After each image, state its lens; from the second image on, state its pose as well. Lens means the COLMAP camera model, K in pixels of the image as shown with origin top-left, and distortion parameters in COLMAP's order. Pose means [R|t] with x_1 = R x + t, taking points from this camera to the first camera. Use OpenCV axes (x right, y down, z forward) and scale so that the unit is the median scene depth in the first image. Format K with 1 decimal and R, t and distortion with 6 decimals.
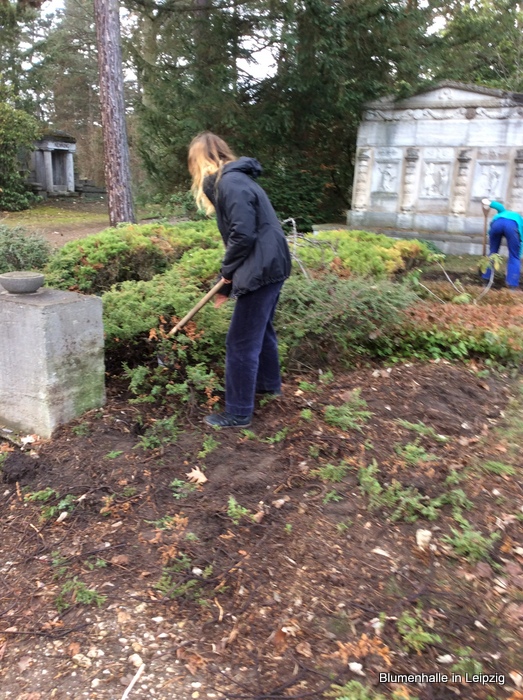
lens RADIAL K [[628.6, 0, 261.8], [0, 628.6, 350.4], [0, 0, 1]] dist [0.118919, -0.195774]
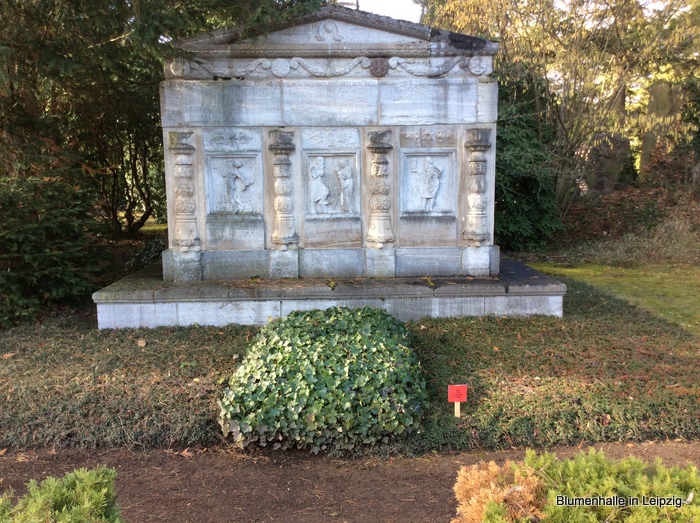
lens RADIAL K [[628.6, 0, 348.7], [0, 628.6, 258.8], [0, 0, 1]] dist [0.118919, -0.195774]
pose [[0.828505, -0.128282, 0.545089, -0.014976], [0.190599, 0.979888, -0.059092, -0.173727], [-0.526546, 0.152852, 0.836293, 0.558039]]
